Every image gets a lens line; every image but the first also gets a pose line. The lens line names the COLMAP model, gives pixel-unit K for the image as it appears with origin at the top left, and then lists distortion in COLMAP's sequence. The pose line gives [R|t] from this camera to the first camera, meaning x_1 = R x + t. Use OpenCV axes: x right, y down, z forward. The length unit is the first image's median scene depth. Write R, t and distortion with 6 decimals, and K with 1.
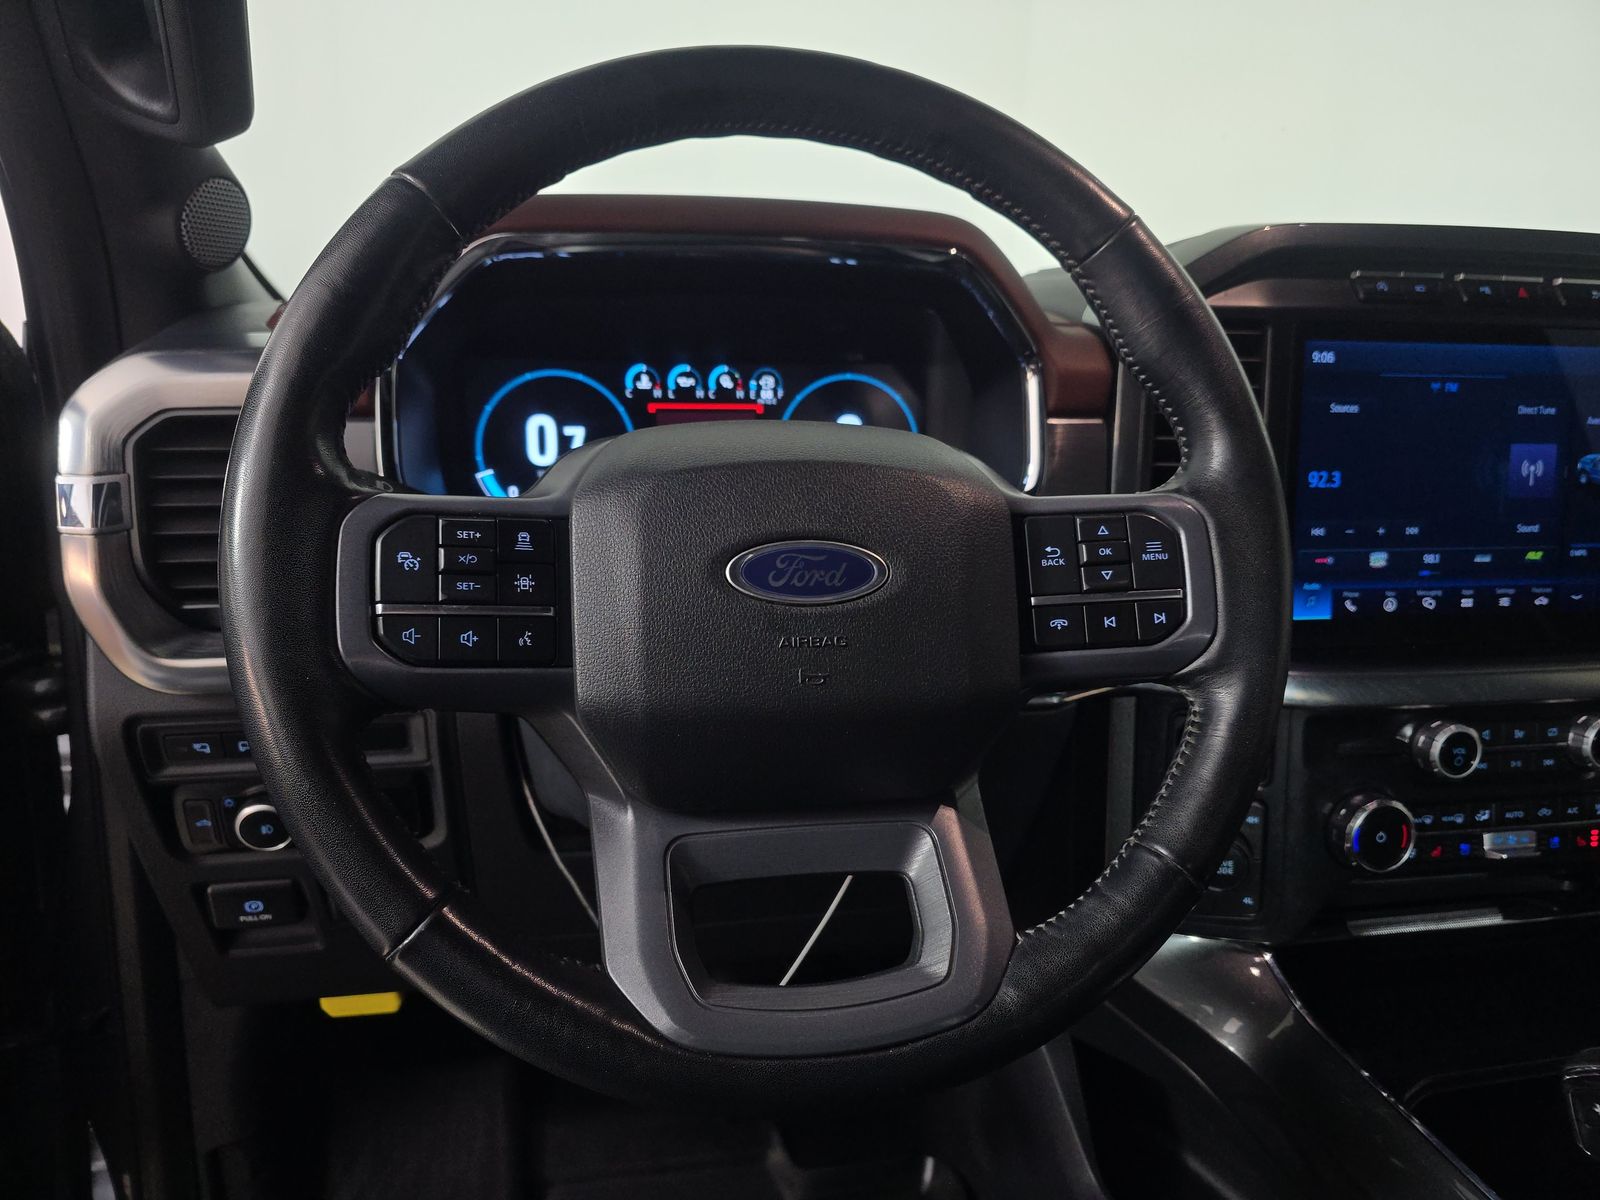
lens RADIAL K [[1089.1, 0, 800.0], [0, 1089.1, 600.0], [0, 0, 1]] dist [0.033698, -0.049614]
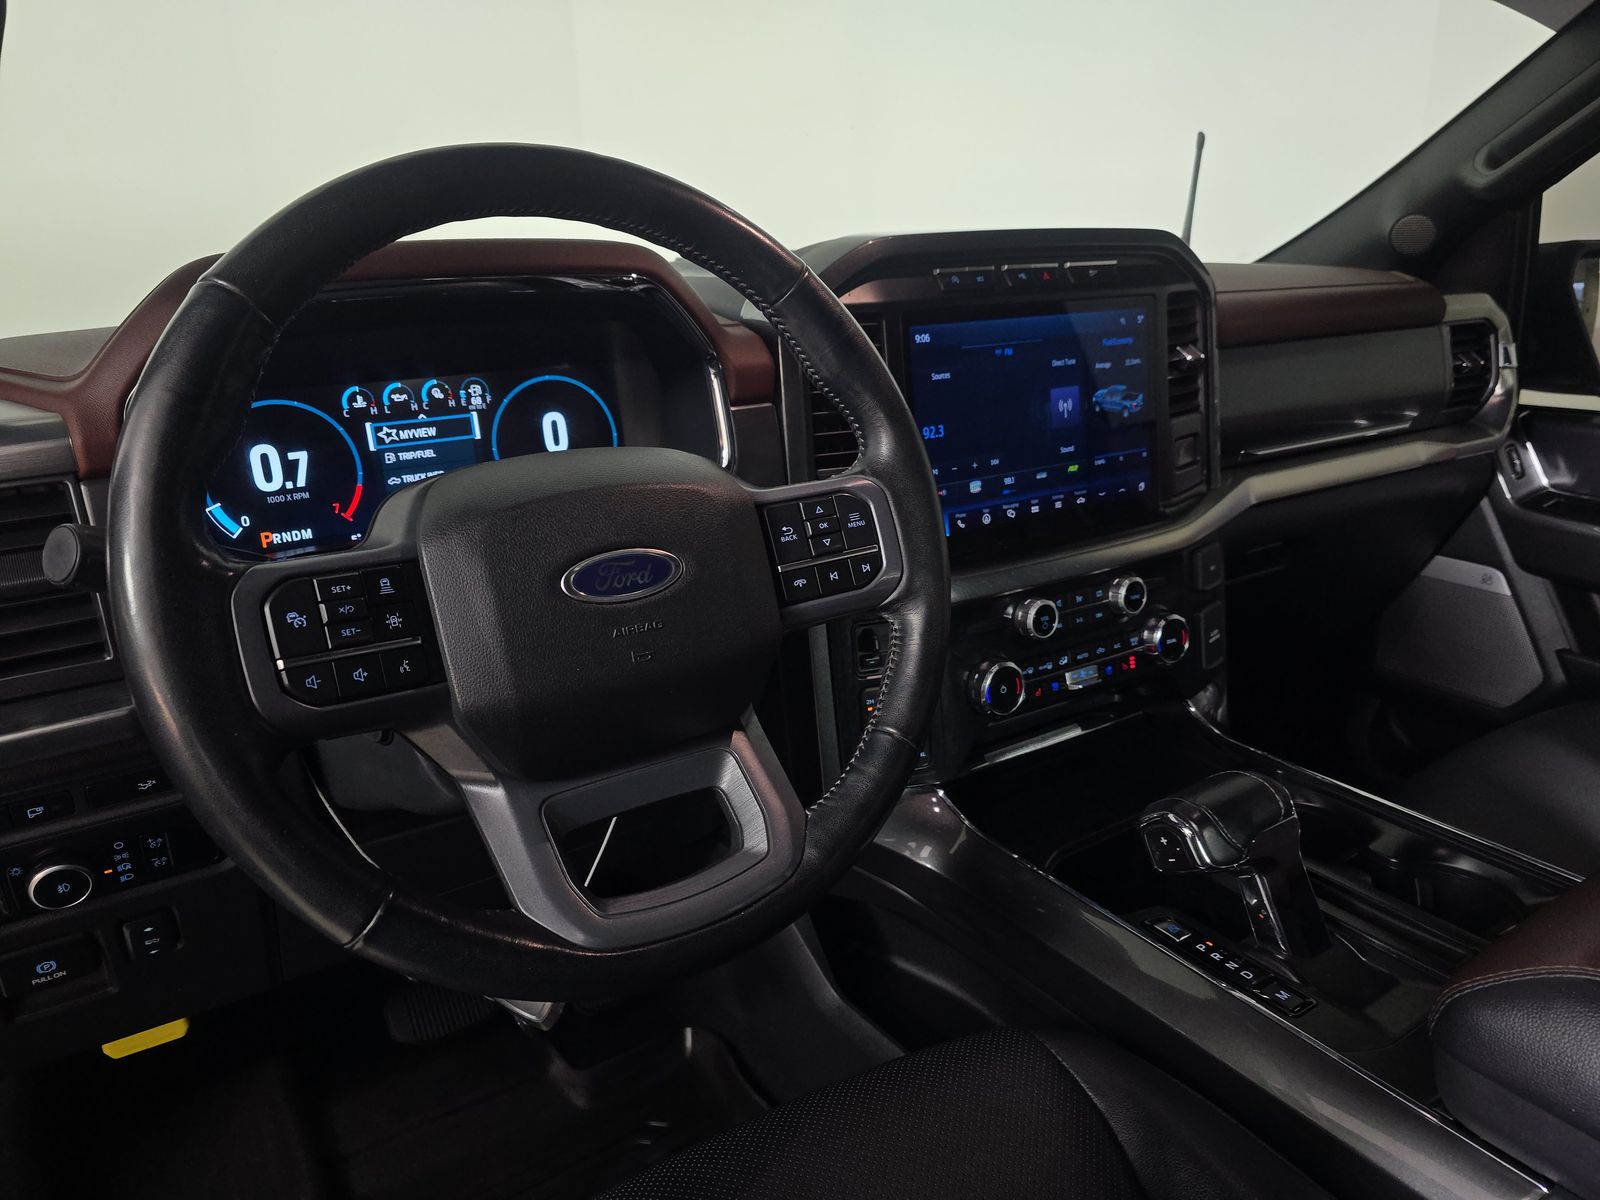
lens RADIAL K [[1072.1, 0, 801.0], [0, 1072.1, 594.9], [0, 0, 1]] dist [0.075010, -0.083620]
pose [[0.926040, -0.156226, 0.343576, -0.147680], [0.132705, 0.986960, 0.091097, -0.056392], [-0.353327, -0.038765, 0.934696, -0.164844]]
